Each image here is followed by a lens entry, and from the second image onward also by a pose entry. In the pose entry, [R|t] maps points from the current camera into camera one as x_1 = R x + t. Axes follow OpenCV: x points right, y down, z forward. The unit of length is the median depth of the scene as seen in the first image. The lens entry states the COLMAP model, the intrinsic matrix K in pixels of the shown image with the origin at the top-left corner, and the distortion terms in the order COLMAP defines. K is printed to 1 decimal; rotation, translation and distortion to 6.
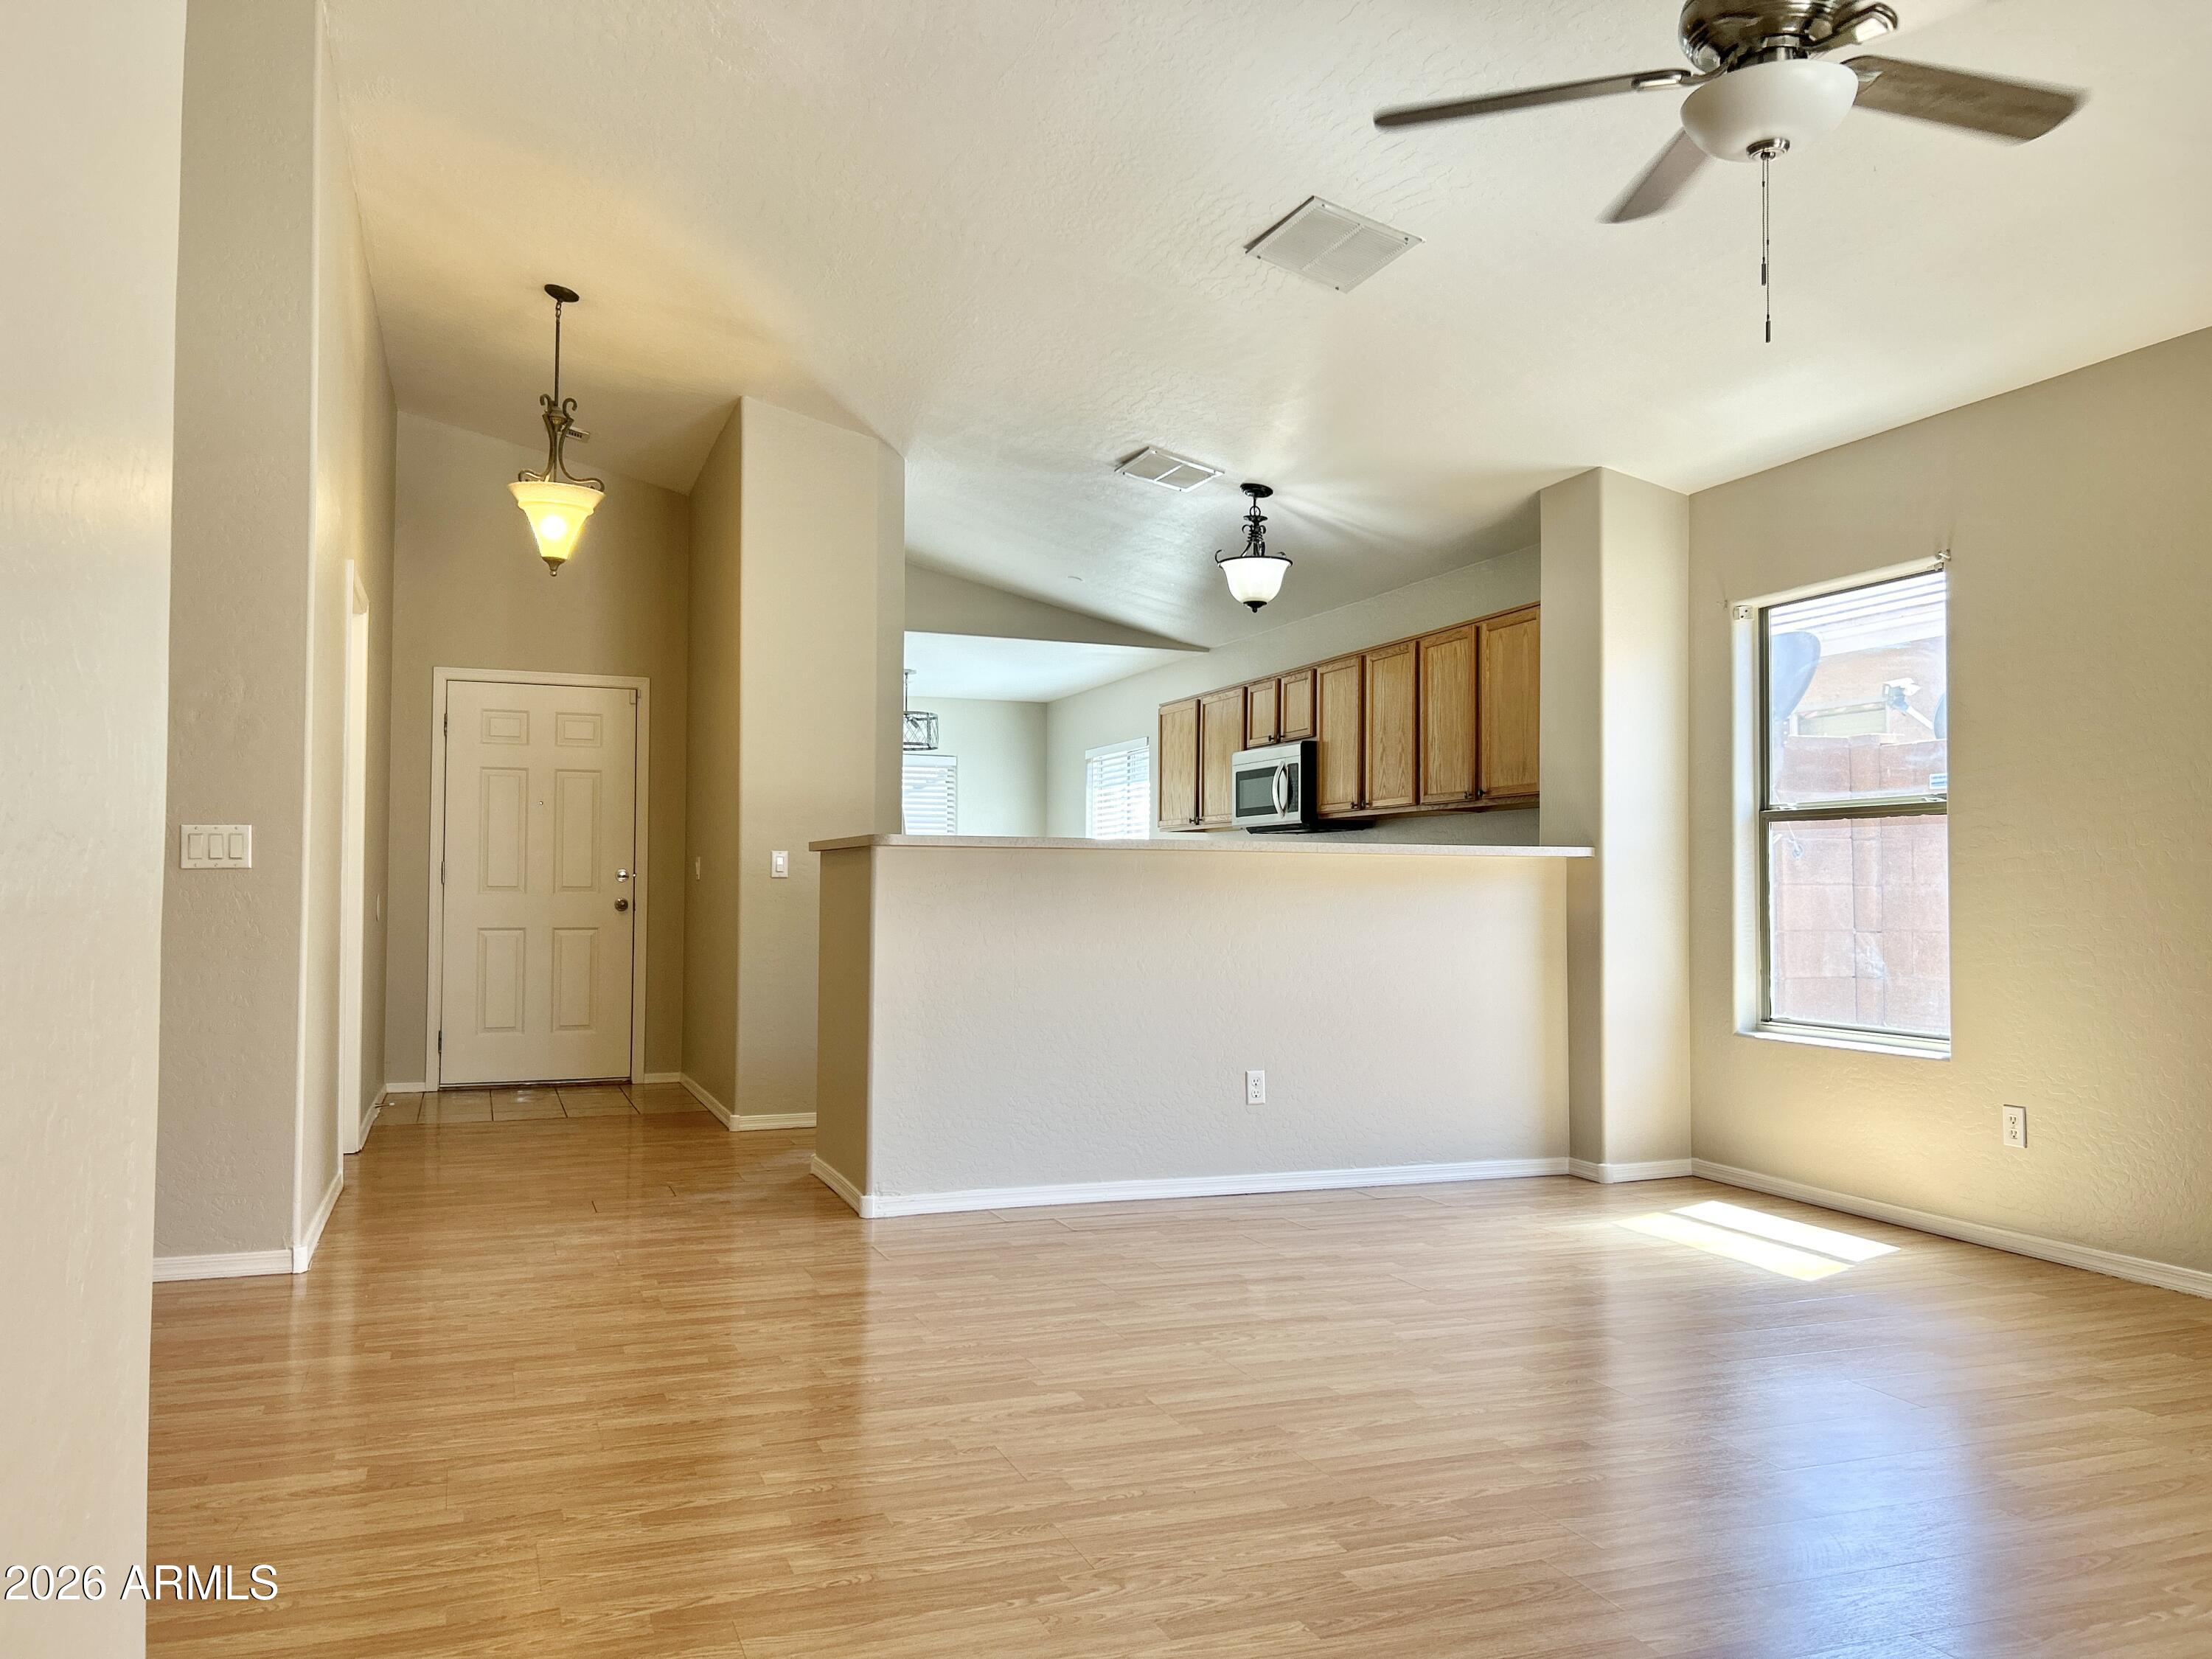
lens RADIAL K [[1666.5, 0, 1098.7], [0, 1666.5, 829.9], [0, 0, 1]] dist [0.041578, -0.035373]
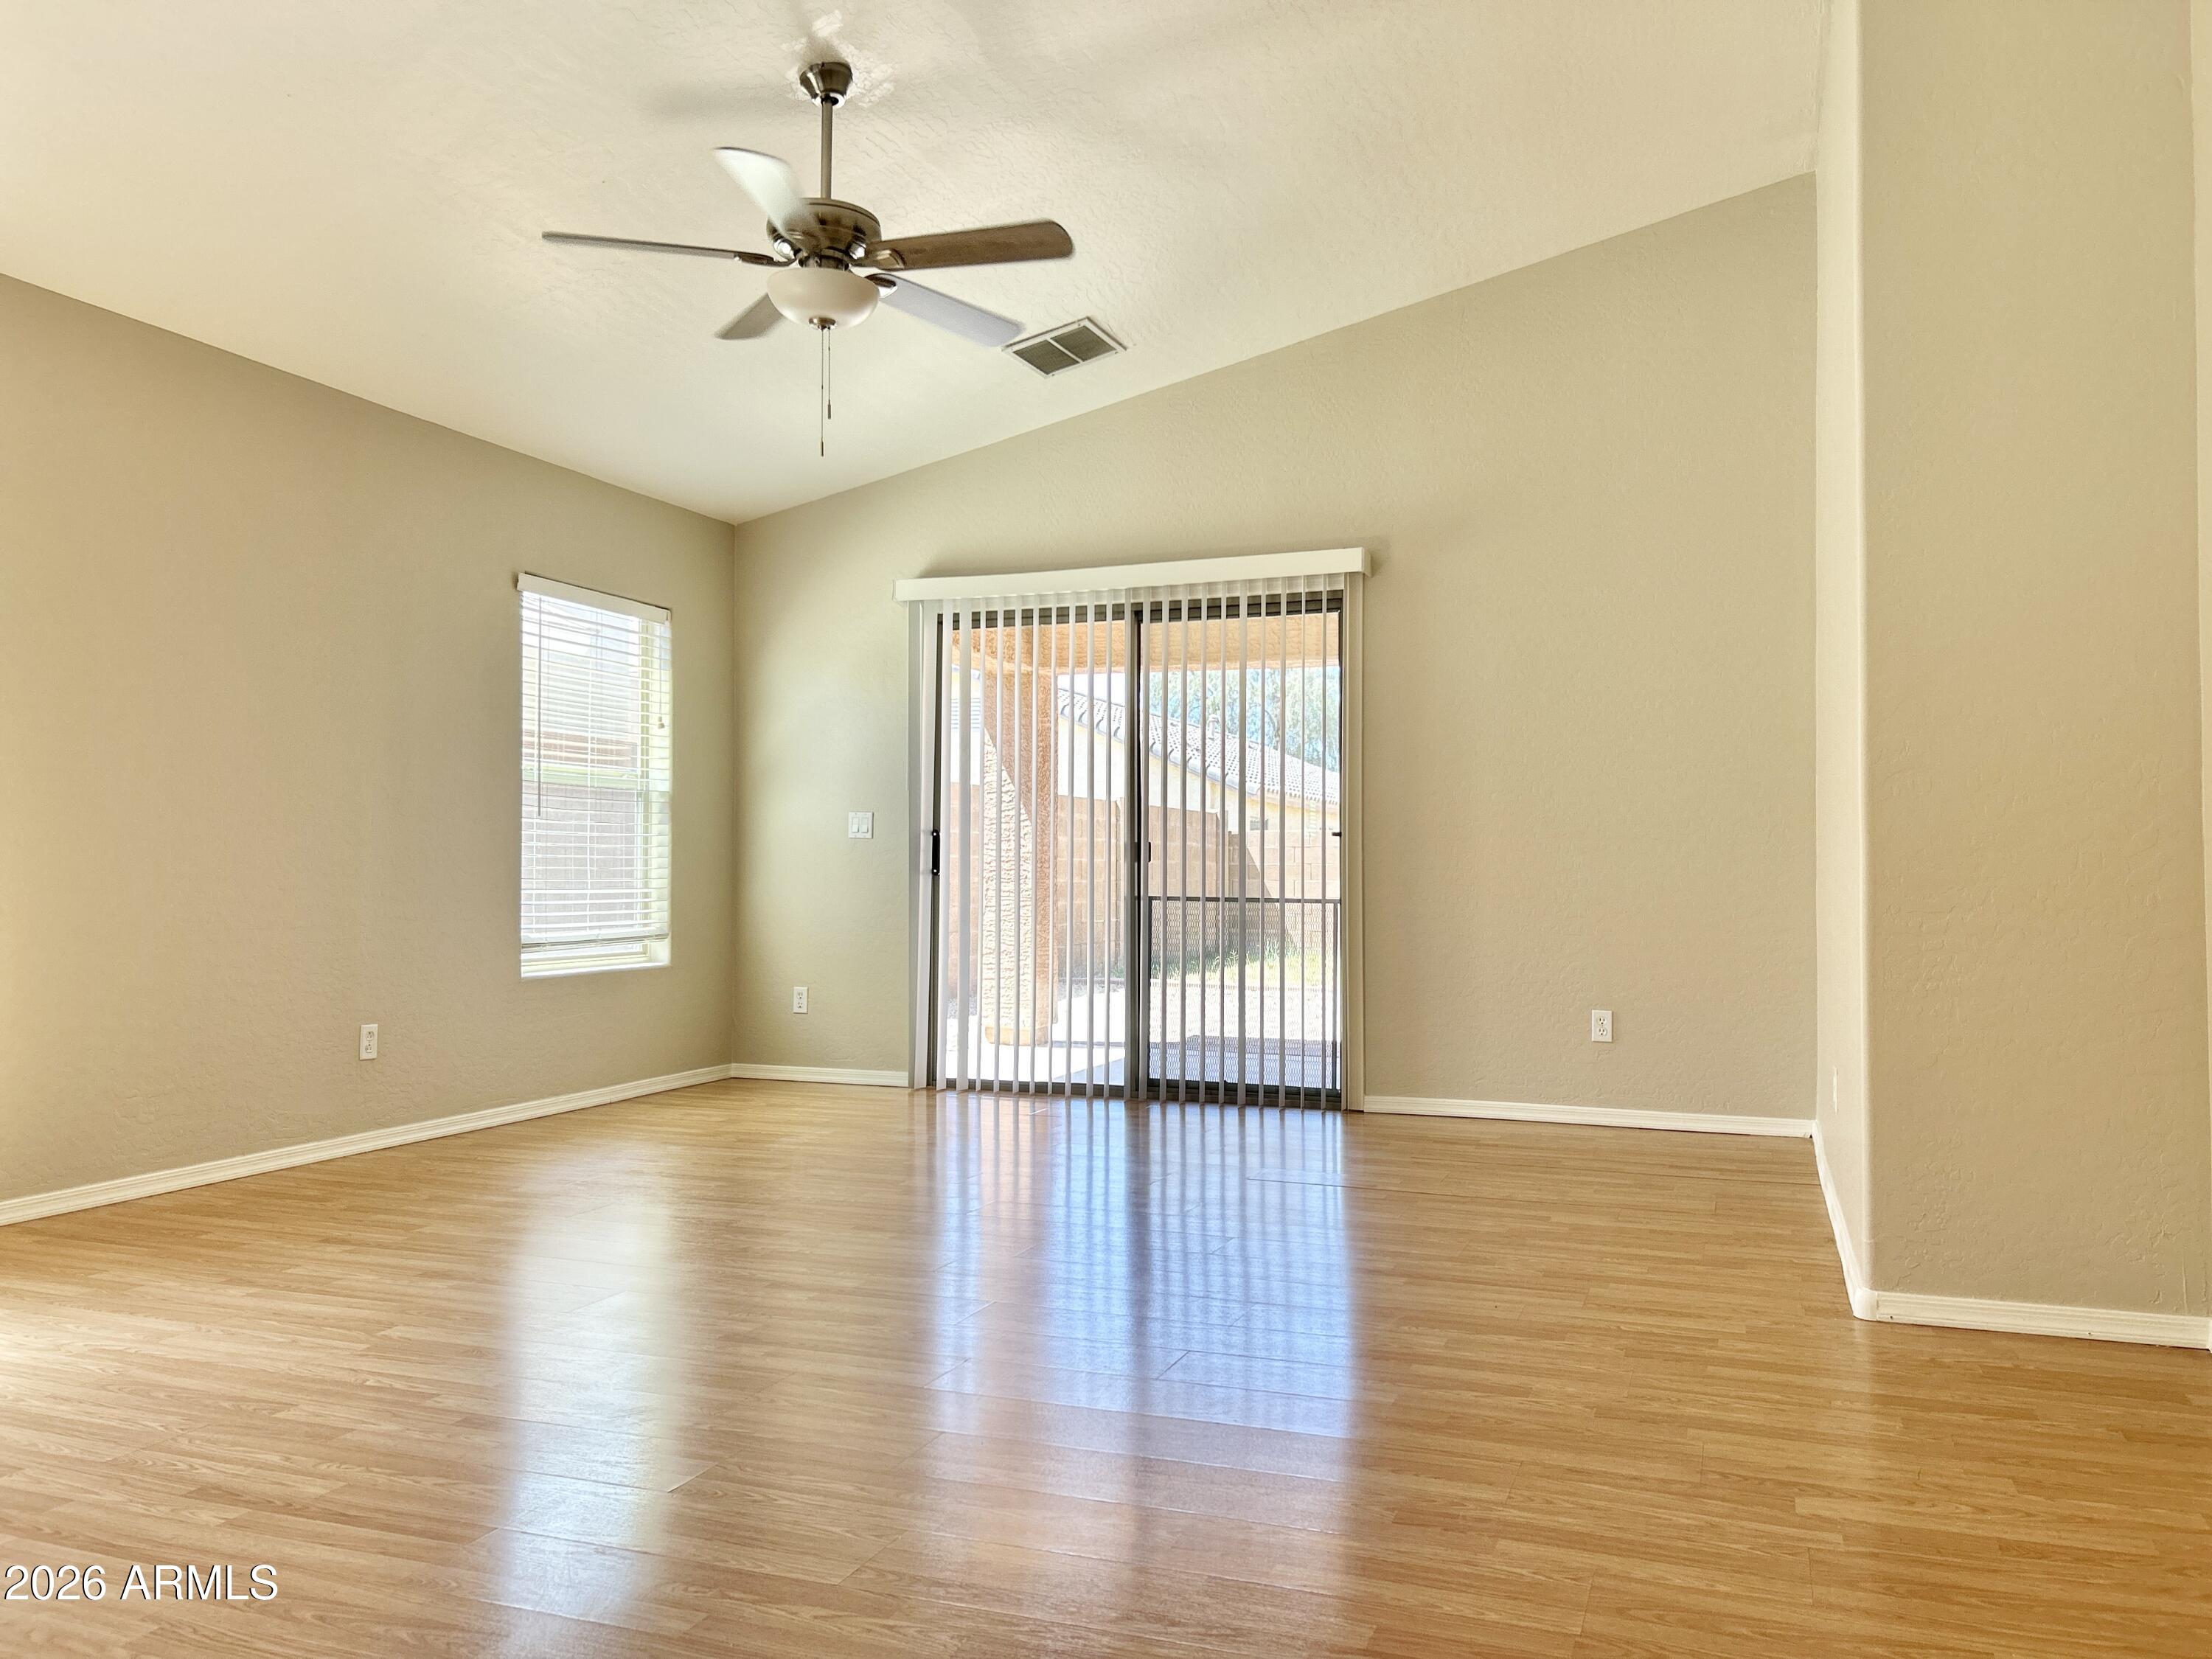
lens RADIAL K [[1666.5, 0, 1096.6], [0, 1666.5, 842.8], [0, 0, 1]] dist [0.041578, -0.035373]
pose [[-0.743378, 0.010491, 0.668790, -0.713637], [-0.030642, 0.998293, -0.049719, 0.101368], [-0.668170, -0.057453, -0.741787, 1.806417]]
